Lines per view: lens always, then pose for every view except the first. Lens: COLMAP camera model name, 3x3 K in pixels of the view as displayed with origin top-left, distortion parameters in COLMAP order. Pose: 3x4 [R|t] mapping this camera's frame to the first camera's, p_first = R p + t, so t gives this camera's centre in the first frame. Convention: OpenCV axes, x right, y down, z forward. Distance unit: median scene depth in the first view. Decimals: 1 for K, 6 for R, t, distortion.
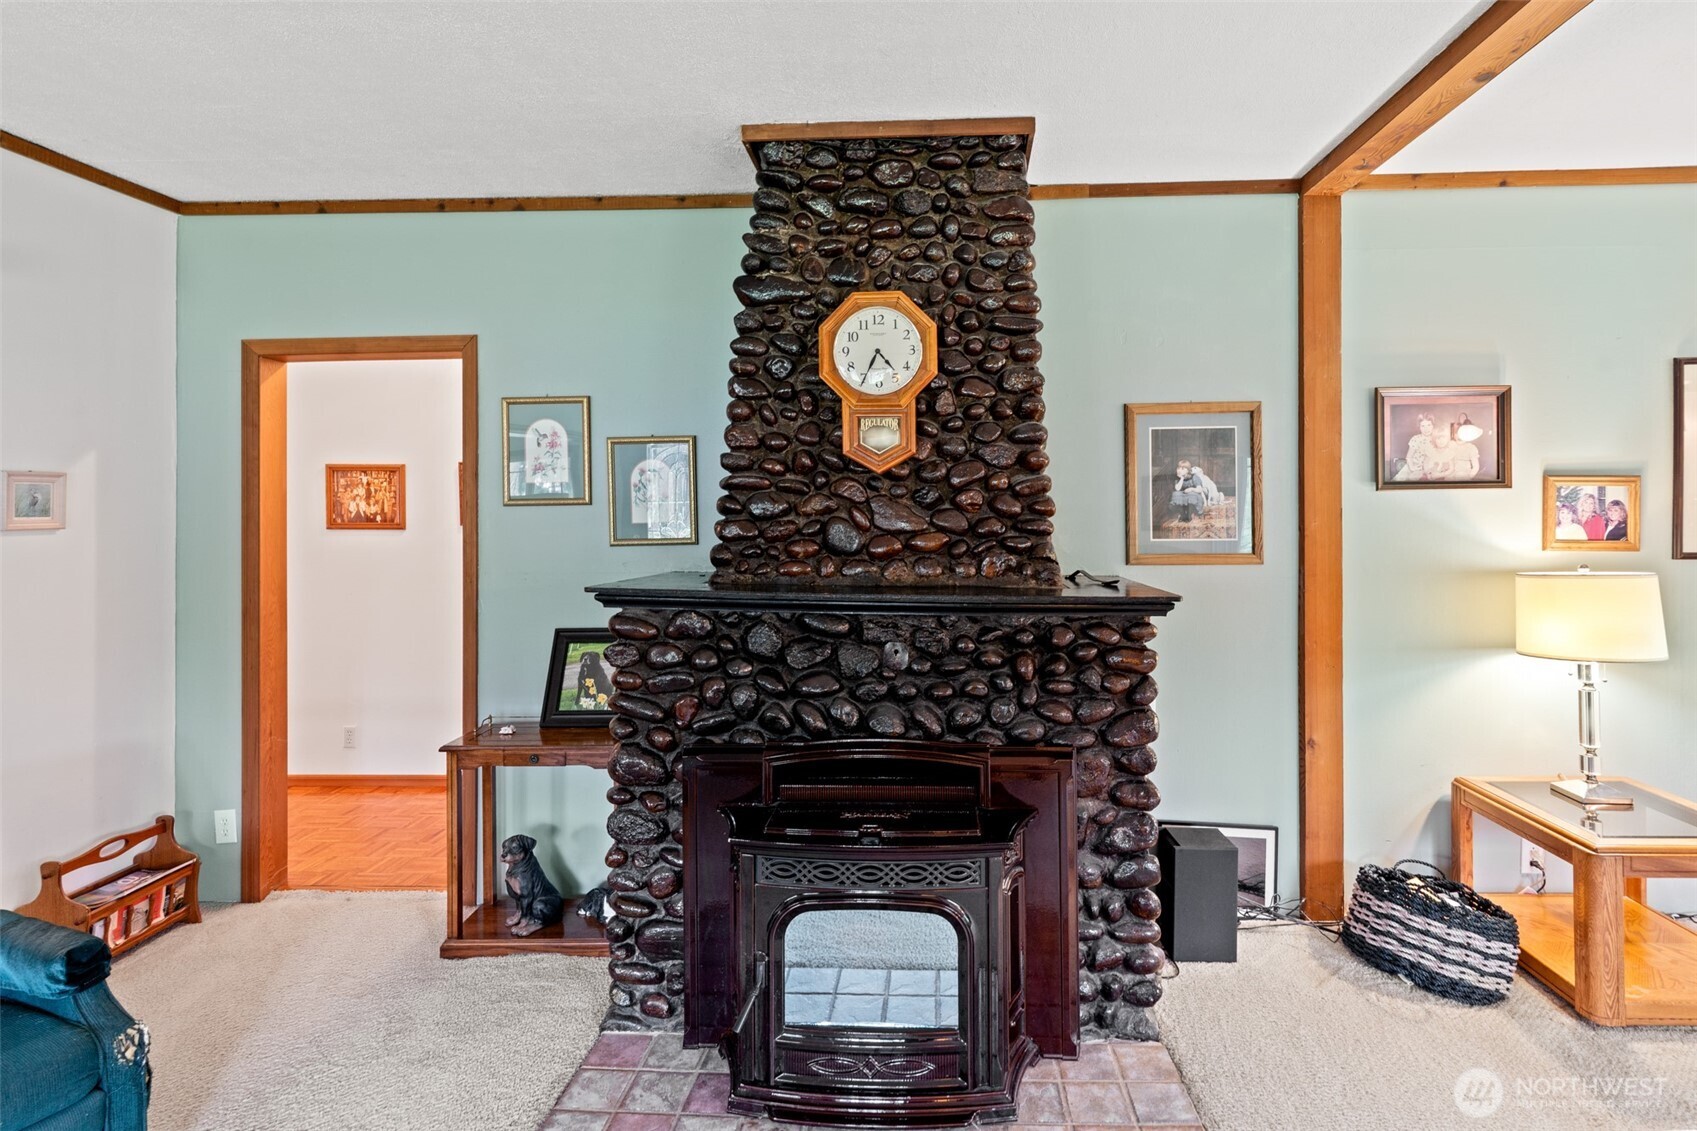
lens RADIAL K [[815.0, 0, 965.7], [0, 815.0, 506.5], [0, 0, 1]] dist [-0.004900, 0.001351]
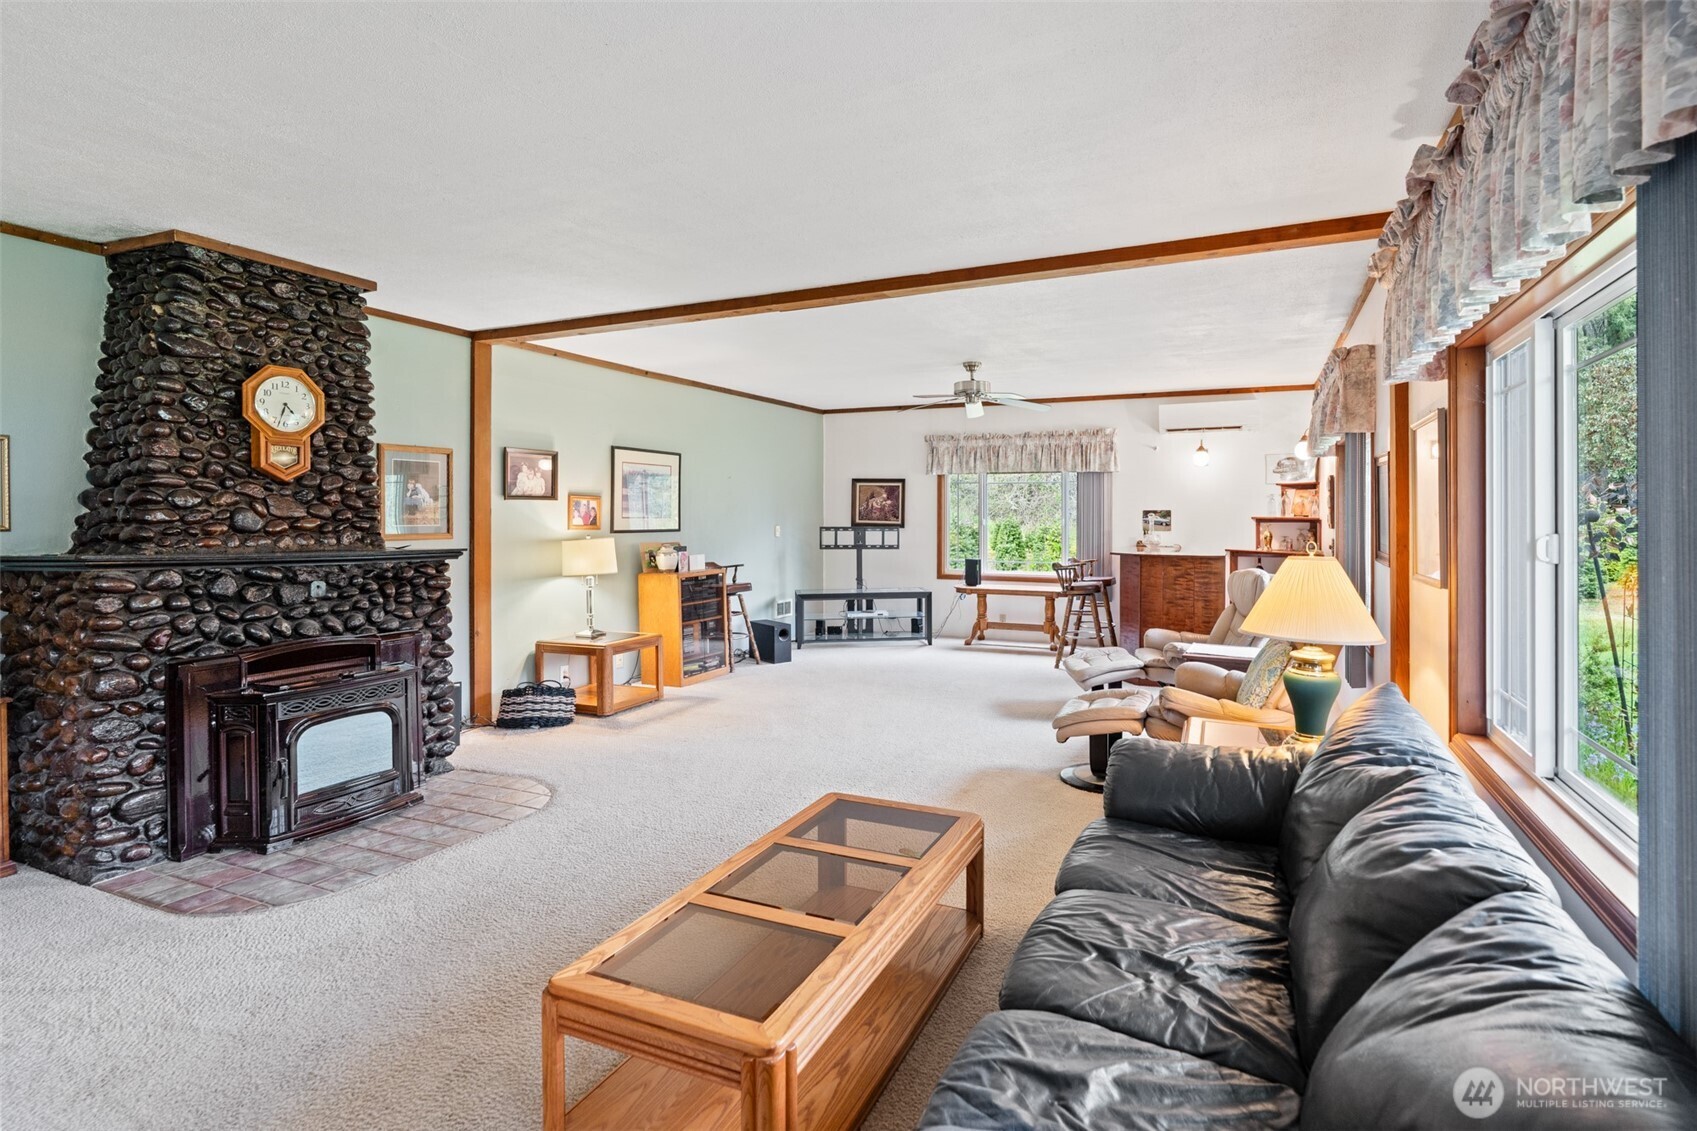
lens RADIAL K [[815.0, 0, 904.3], [0, 815.0, 514.8], [0, 0, 1]] dist [-0.004900, 0.001351]
pose [[0.355372, 0.009745, 0.934674, -1.133350], [-0.001844, 0.999951, -0.009725, 0.038543], [-0.934723, 0.001733, 0.355373, -0.682834]]
